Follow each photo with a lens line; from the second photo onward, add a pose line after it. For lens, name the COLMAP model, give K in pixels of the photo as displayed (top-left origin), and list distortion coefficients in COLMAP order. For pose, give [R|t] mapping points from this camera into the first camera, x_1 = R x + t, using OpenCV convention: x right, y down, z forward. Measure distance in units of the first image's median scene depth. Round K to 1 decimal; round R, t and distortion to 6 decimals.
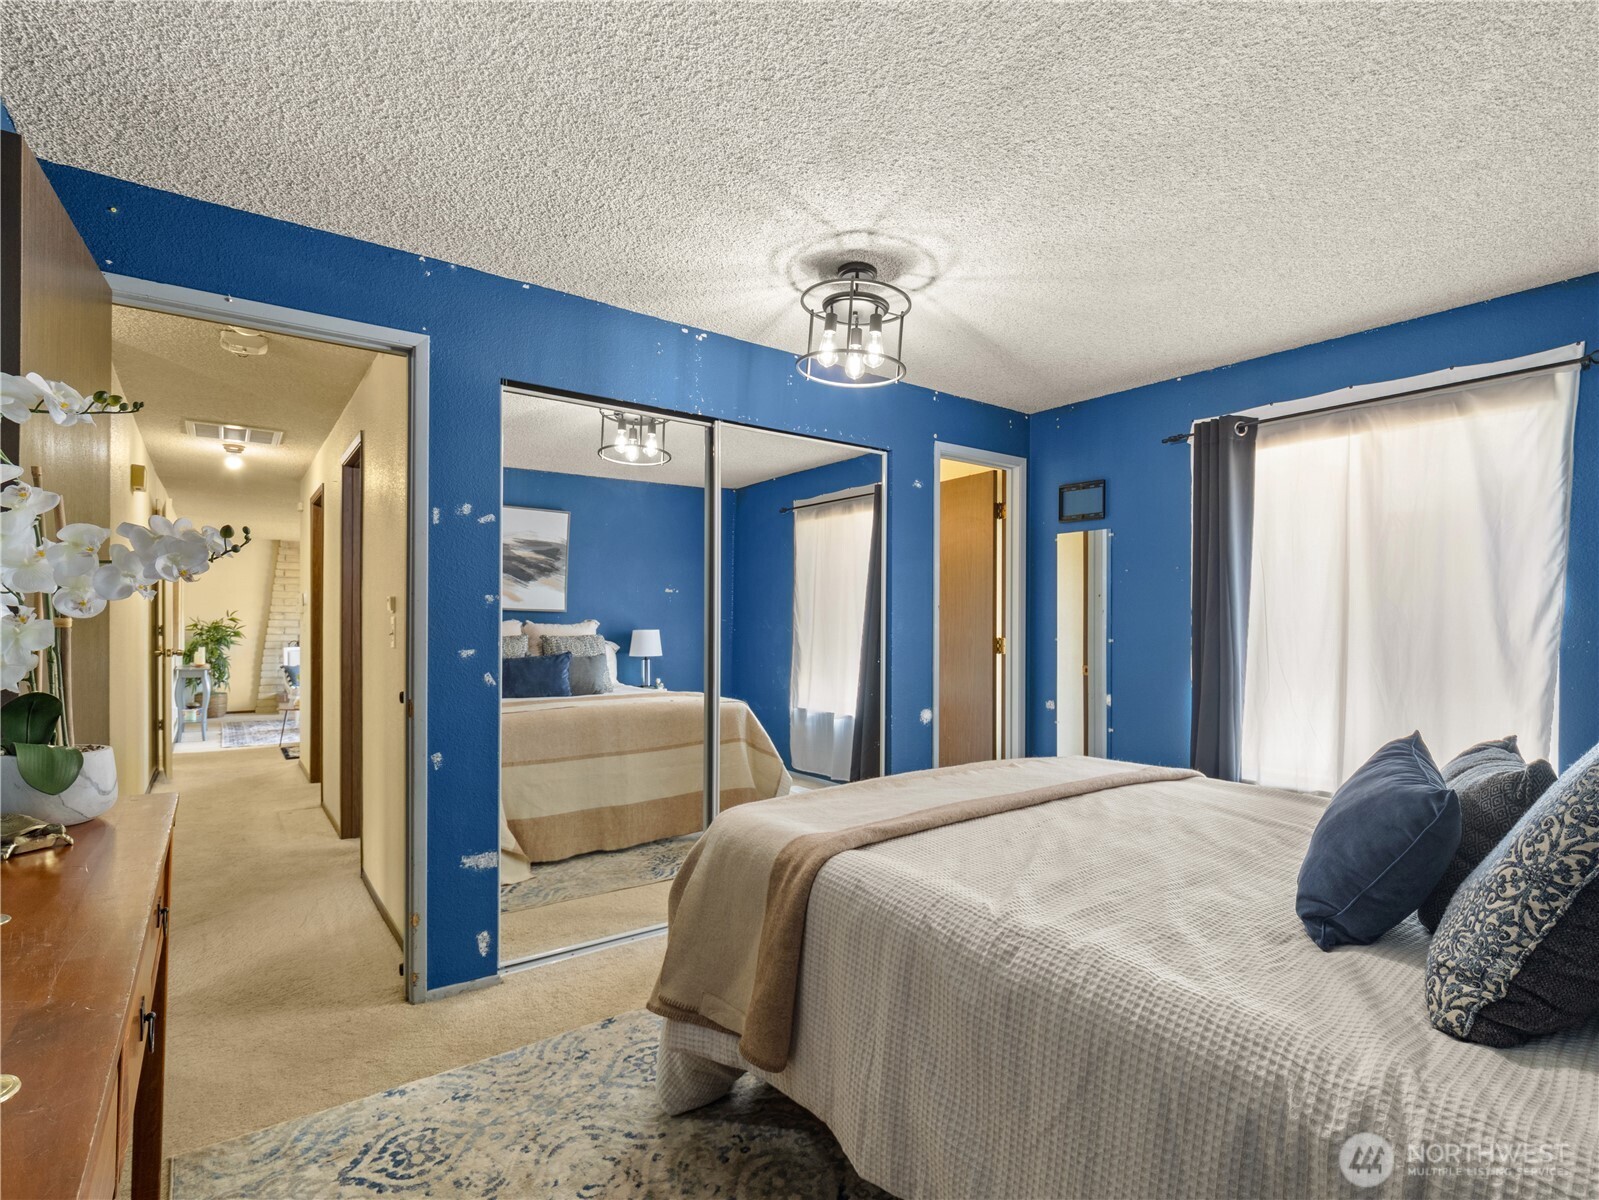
lens RADIAL K [[780.9, 0, 807.7], [0, 780.9, 583.8], [0, 0, 1]] dist [-0.002046, -0.003579]
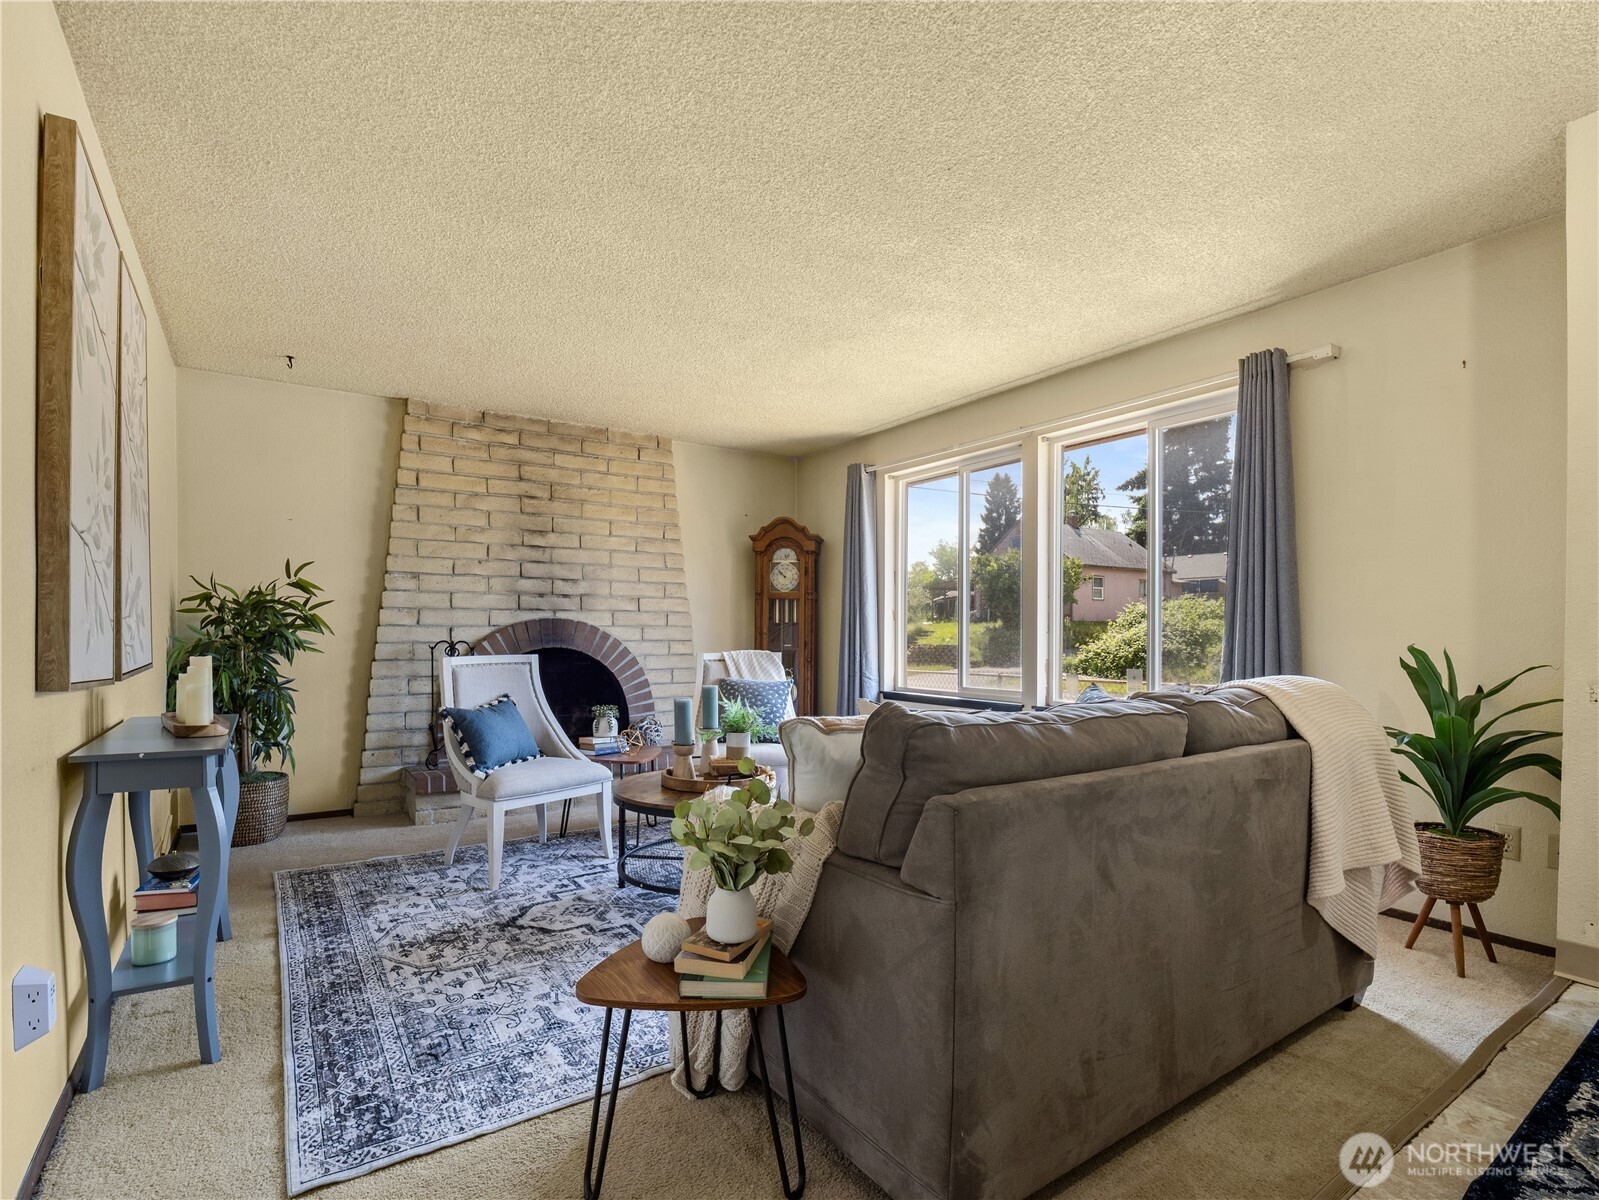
lens RADIAL K [[780.9, 0, 791.6], [0, 780.9, 602.2], [0, 0, 1]] dist [-0.002046, -0.003579]
pose [[0.997534, 0.000751, -0.070176, -0.448926], [-0.000032, 0.999947, 0.010259, 0.048470], [0.070180, -0.010231, 0.997482, 0.606003]]
